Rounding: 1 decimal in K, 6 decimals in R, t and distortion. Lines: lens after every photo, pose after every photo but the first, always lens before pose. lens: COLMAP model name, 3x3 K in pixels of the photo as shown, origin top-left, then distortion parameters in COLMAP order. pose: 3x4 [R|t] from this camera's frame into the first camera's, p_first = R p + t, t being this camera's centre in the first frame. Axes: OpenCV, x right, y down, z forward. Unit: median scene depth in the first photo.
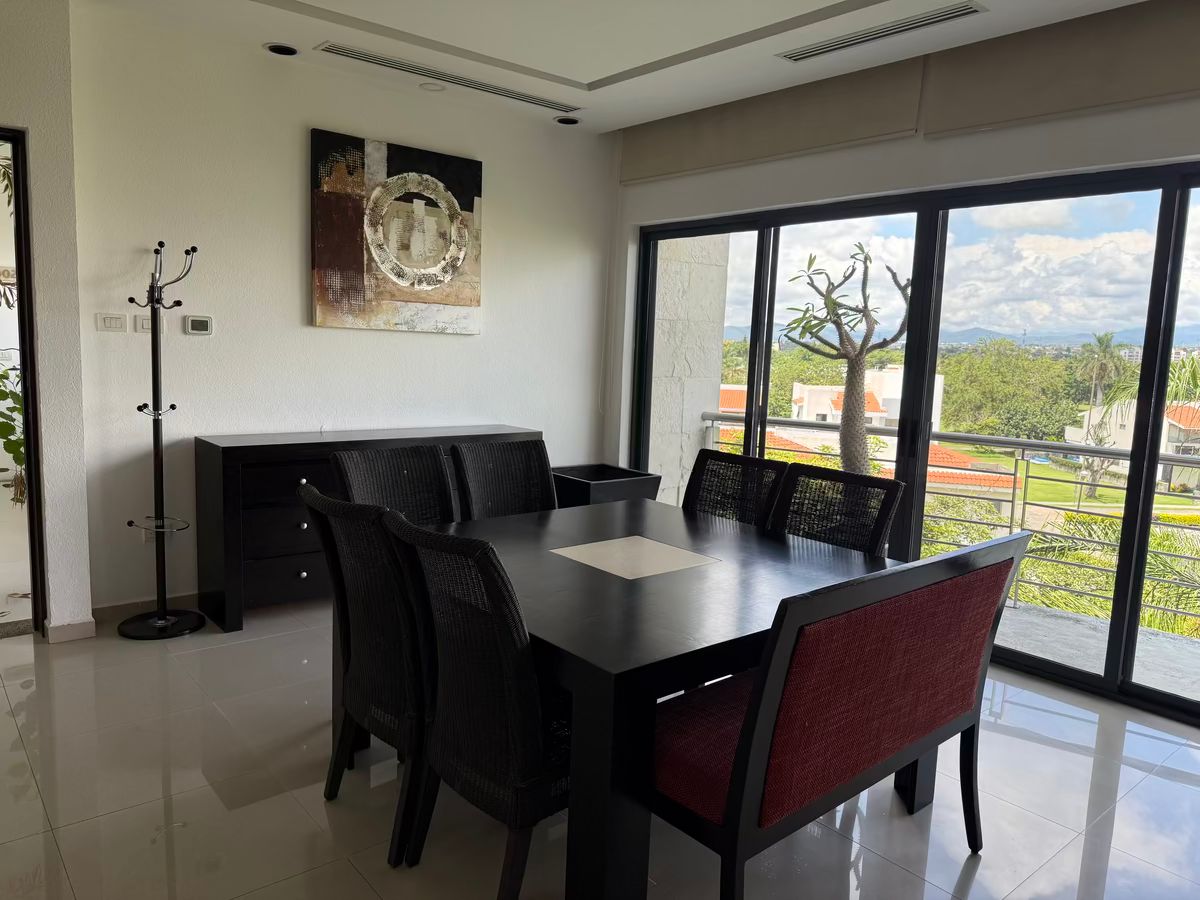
lens RADIAL K [[846.3, 0, 598.1], [0, 846.3, 451.8], [0, 0, 1]] dist [0.009077, -0.003090]
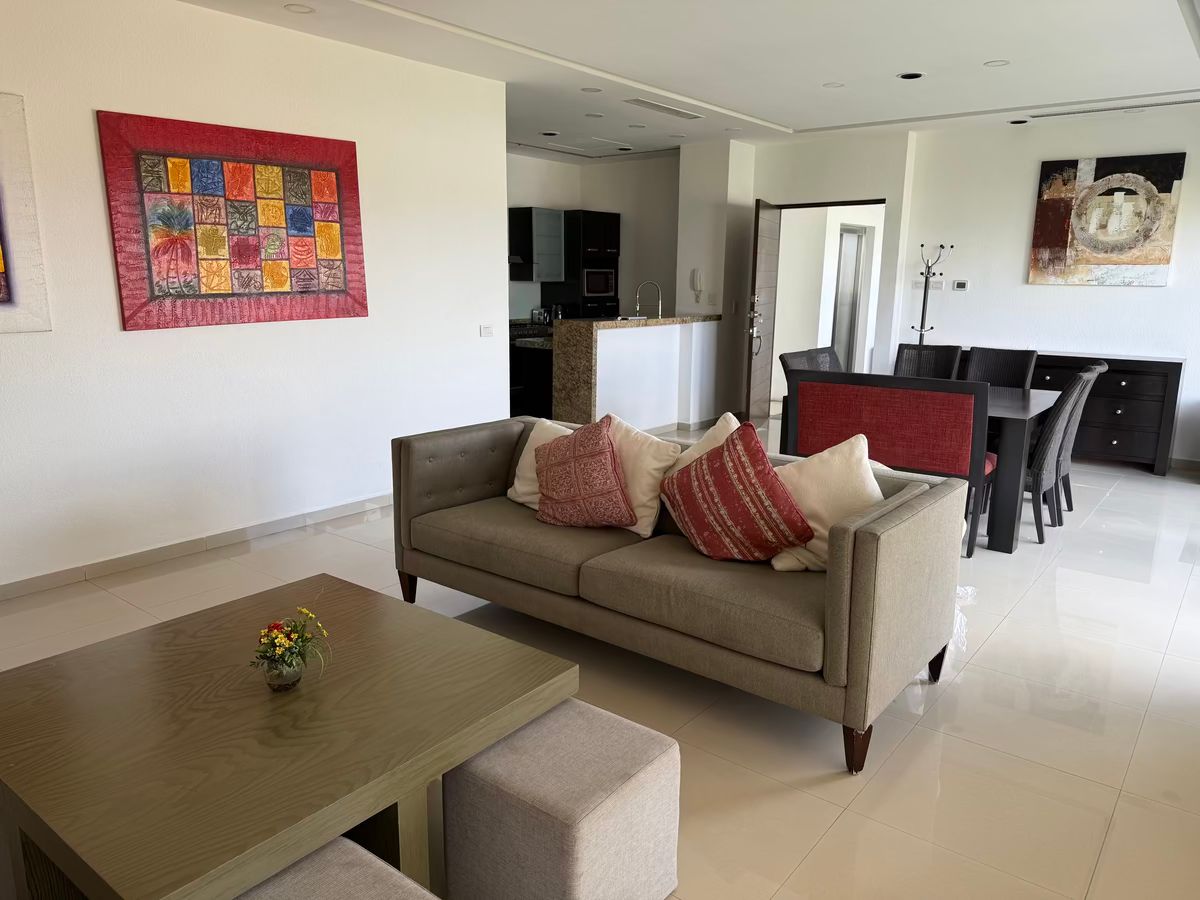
lens RADIAL K [[846.3, 0, 598.3], [0, 846.3, 452.1], [0, 0, 1]] dist [0.009077, -0.003090]
pose [[0.211120, 0.155246, -0.965053, 1.072509], [-0.129954, 0.983000, 0.129703, 0.063438], [0.968783, 0.098030, 0.227706, -0.137955]]
